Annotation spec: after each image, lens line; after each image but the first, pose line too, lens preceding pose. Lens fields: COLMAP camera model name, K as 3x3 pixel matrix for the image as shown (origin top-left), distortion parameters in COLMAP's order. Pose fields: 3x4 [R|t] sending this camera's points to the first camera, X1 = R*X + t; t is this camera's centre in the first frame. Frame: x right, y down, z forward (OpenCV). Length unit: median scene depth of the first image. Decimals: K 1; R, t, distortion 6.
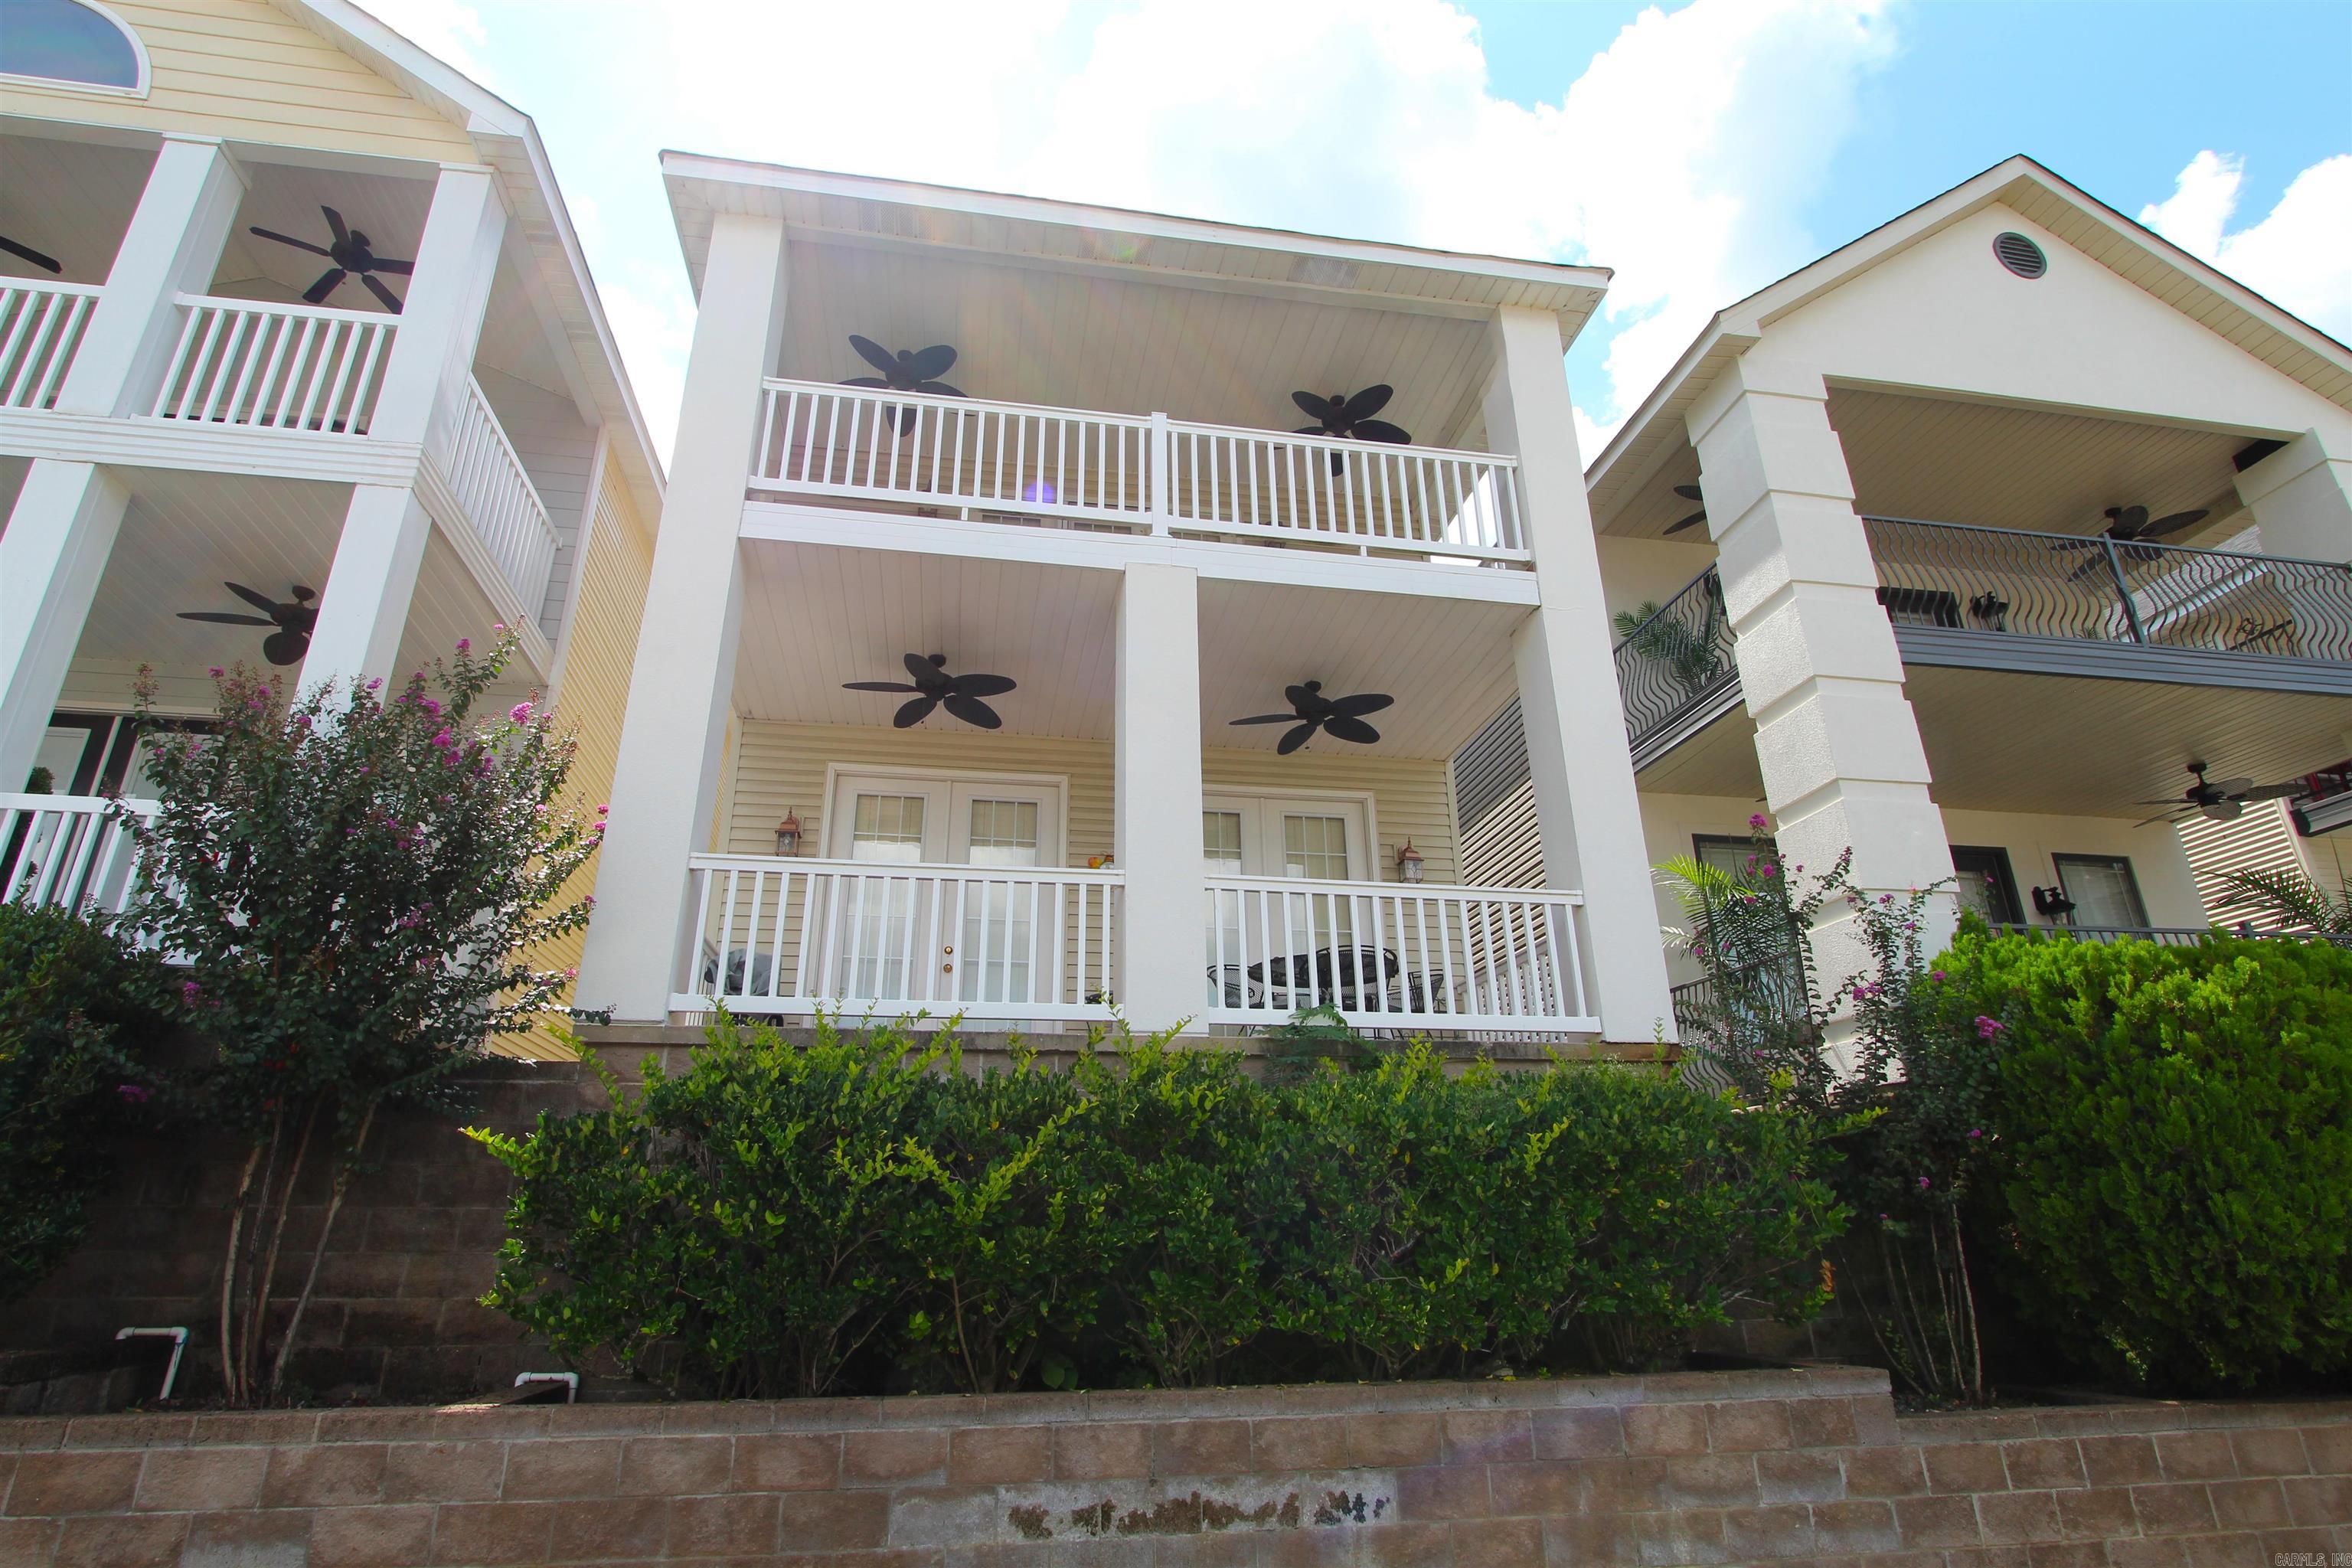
lens RADIAL K [[1137.0, 0, 1170.4], [0, 1137.0, 789.4], [0, 0, 1]] dist [-0.013850, 0.002449]
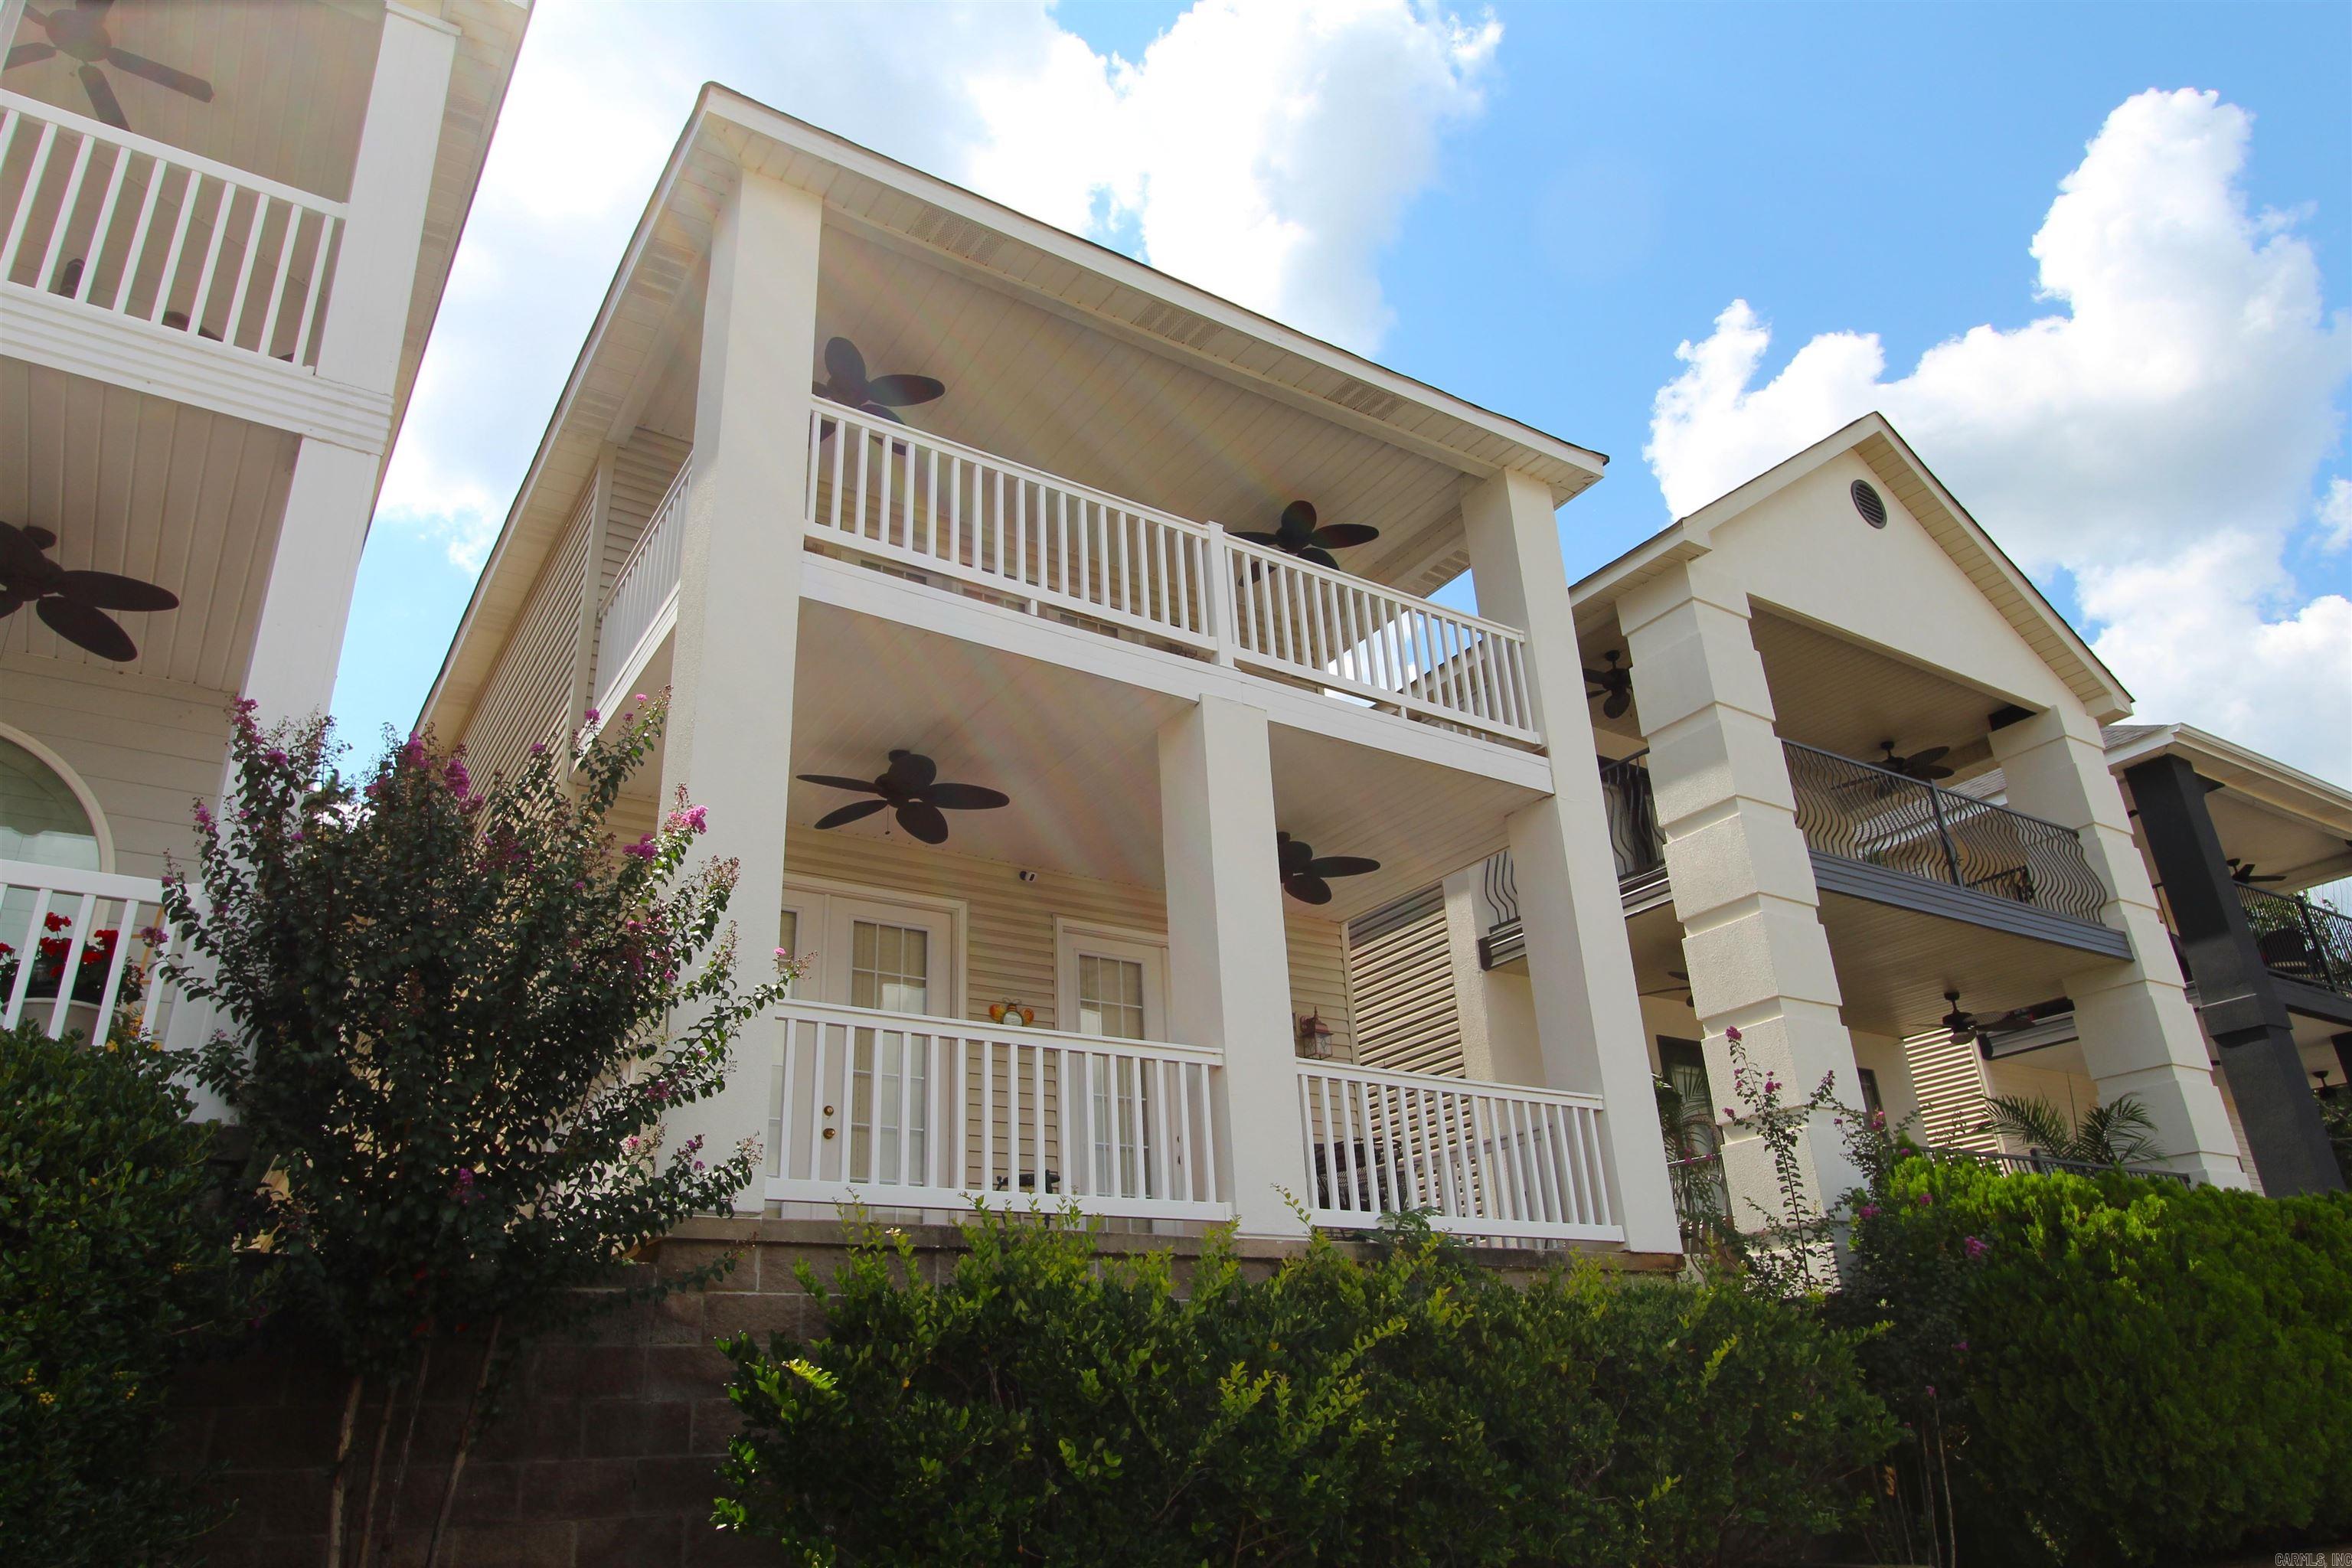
lens RADIAL K [[1515.0, 0, 1163.7], [0, 1515.0, 776.5], [0, 0, 1]] dist [-0.003086, 0.013978]
pose [[0.916692, 0.132349, 0.377041, -0.466008], [-0.106932, 0.990394, -0.087666, -0.026056], [-0.385022, 0.040045, 0.922038, -0.072258]]
